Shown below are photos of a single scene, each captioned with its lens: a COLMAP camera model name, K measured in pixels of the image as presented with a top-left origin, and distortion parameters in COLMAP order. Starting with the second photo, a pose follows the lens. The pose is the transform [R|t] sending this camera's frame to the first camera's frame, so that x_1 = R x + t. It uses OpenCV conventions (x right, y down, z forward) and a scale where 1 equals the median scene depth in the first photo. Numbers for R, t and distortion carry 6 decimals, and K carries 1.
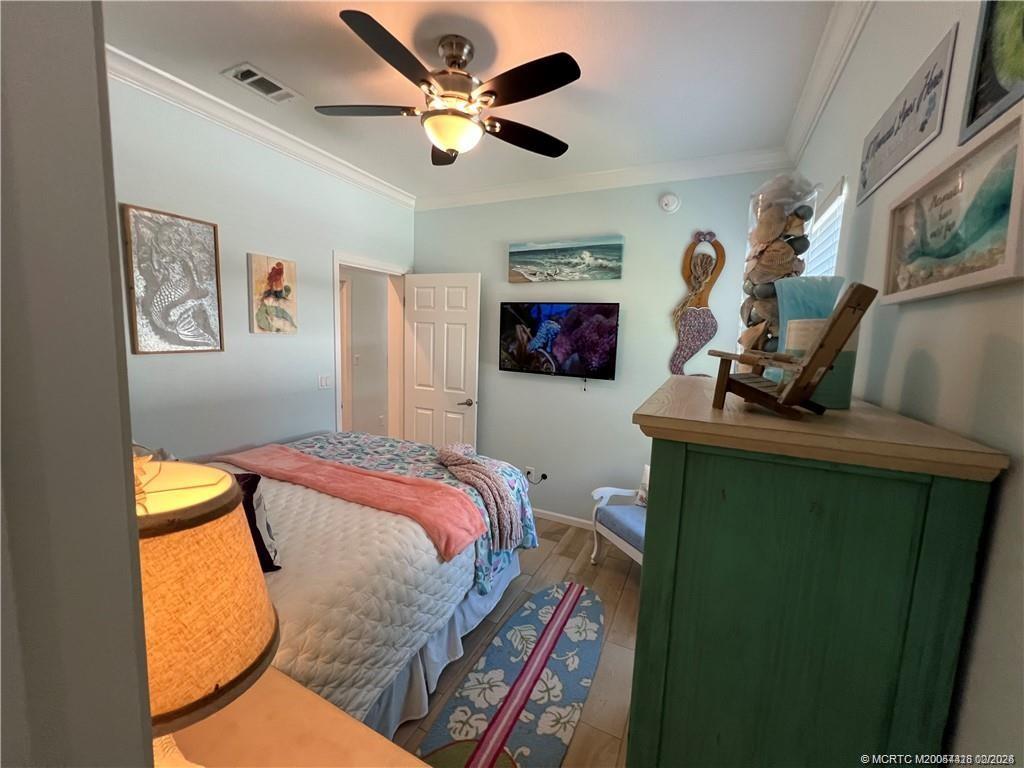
lens RADIAL K [[409.9, 0, 508.1], [0, 409.9, 386.0], [0, 0, 1]] dist [-0.002296, 0.000219]
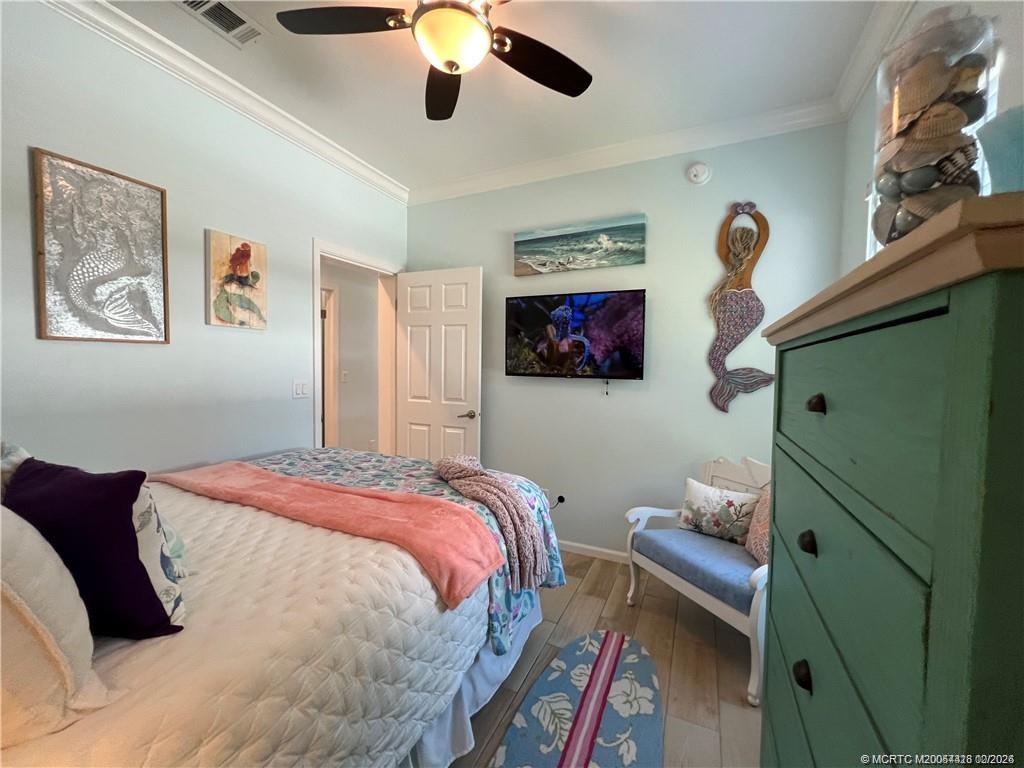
lens RADIAL K [[409.9, 0, 508.4], [0, 409.9, 386.6], [0, 0, 1]] dist [-0.002296, 0.000219]
pose [[0.999723, -0.021466, 0.009621, -0.039844], [0.022177, 0.996457, -0.081125, 0.089242], [-0.007846, 0.081316, 0.996657, 0.221853]]
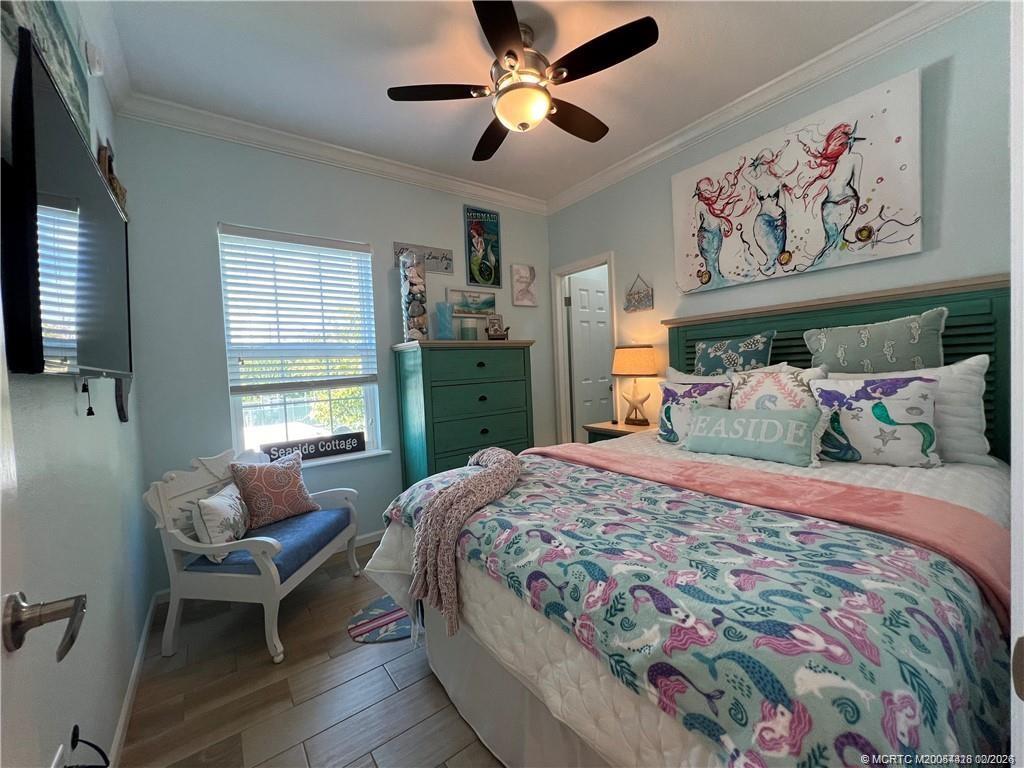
lens RADIAL K [[409.9, 0, 512.7], [0, 409.9, 380.9], [0, 0, 1]] dist [-0.002296, 0.000219]
pose [[-0.887372, -0.010968, 0.460924, -0.370616], [0.070843, 0.984602, 0.159816, -0.064914], [-0.455579, 0.174469, -0.872931, 1.653777]]
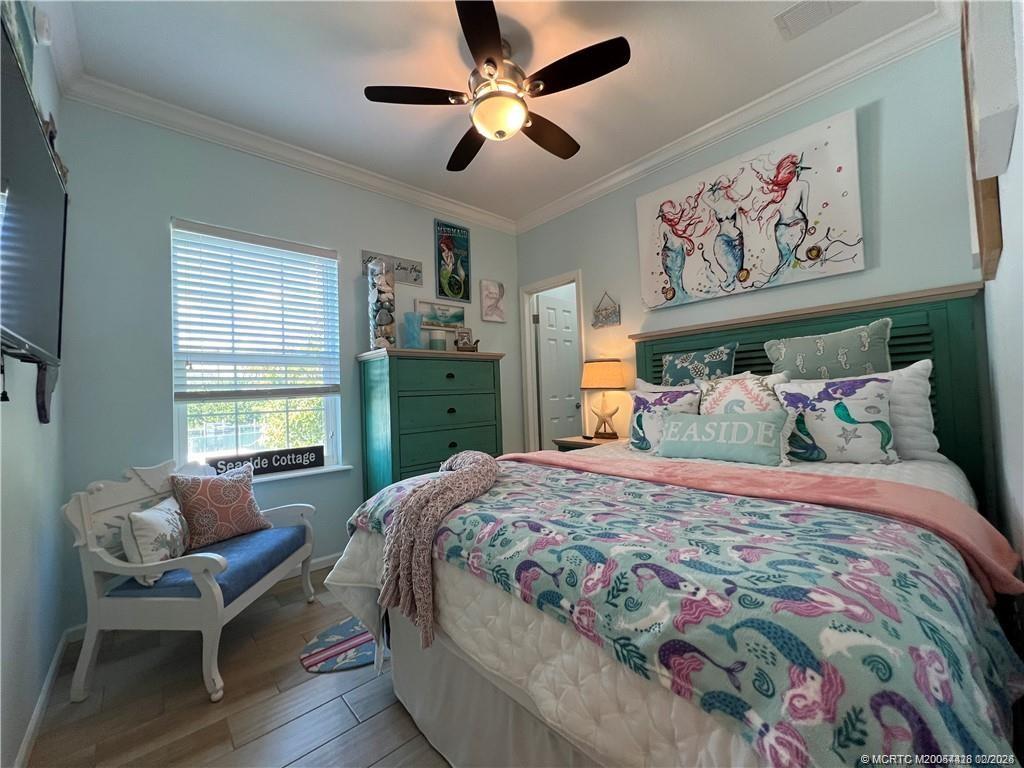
lens RADIAL K [[409.9, 0, 513.6], [0, 409.9, 378.9], [0, 0, 1]] dist [-0.002296, 0.000219]
pose [[-0.926462, 0.010934, 0.376230, -0.306150], [0.050959, 0.994018, 0.096598, 0.035547], [-0.372923, 0.108667, -0.921477, 1.652758]]
